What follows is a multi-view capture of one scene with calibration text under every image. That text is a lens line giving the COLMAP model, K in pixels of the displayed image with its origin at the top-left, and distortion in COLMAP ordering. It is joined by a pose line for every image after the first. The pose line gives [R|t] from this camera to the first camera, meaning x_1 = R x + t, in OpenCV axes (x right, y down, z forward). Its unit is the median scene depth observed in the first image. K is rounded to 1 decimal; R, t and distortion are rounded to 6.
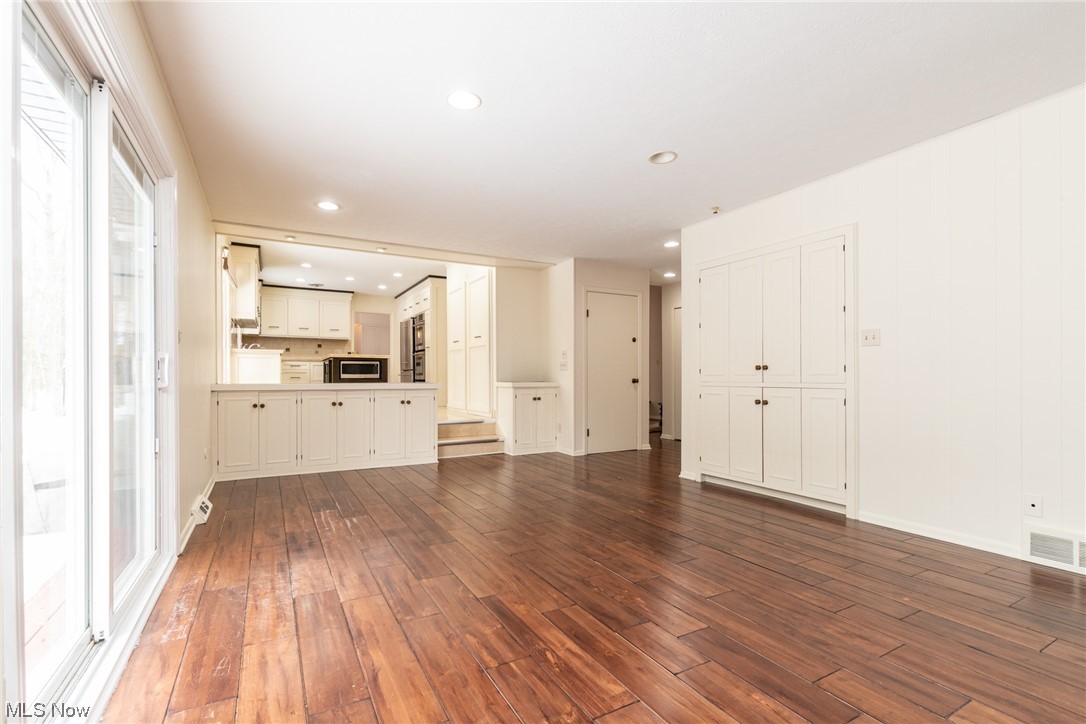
lens RADIAL K [[472.7, 0, 520.5], [0, 472.7, 372.9], [0, 0, 1]] dist [0.004922, -0.001981]
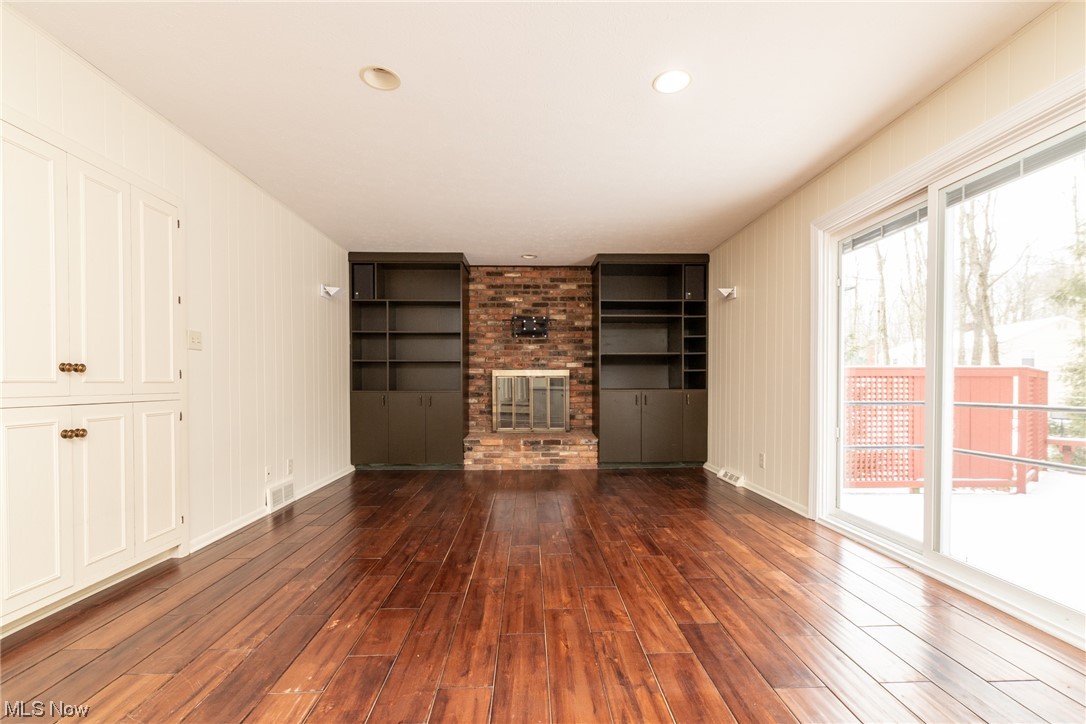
lens RADIAL K [[472.7, 0, 545.6], [0, 472.7, 390.2], [0, 0, 1]] dist [0.004922, -0.001981]
pose [[-0.901224, -0.002984, 0.433343, -0.092499], [0.000420, 0.999970, 0.007760, 0.004421], [-0.433353, 0.007176, -0.901195, 0.604910]]
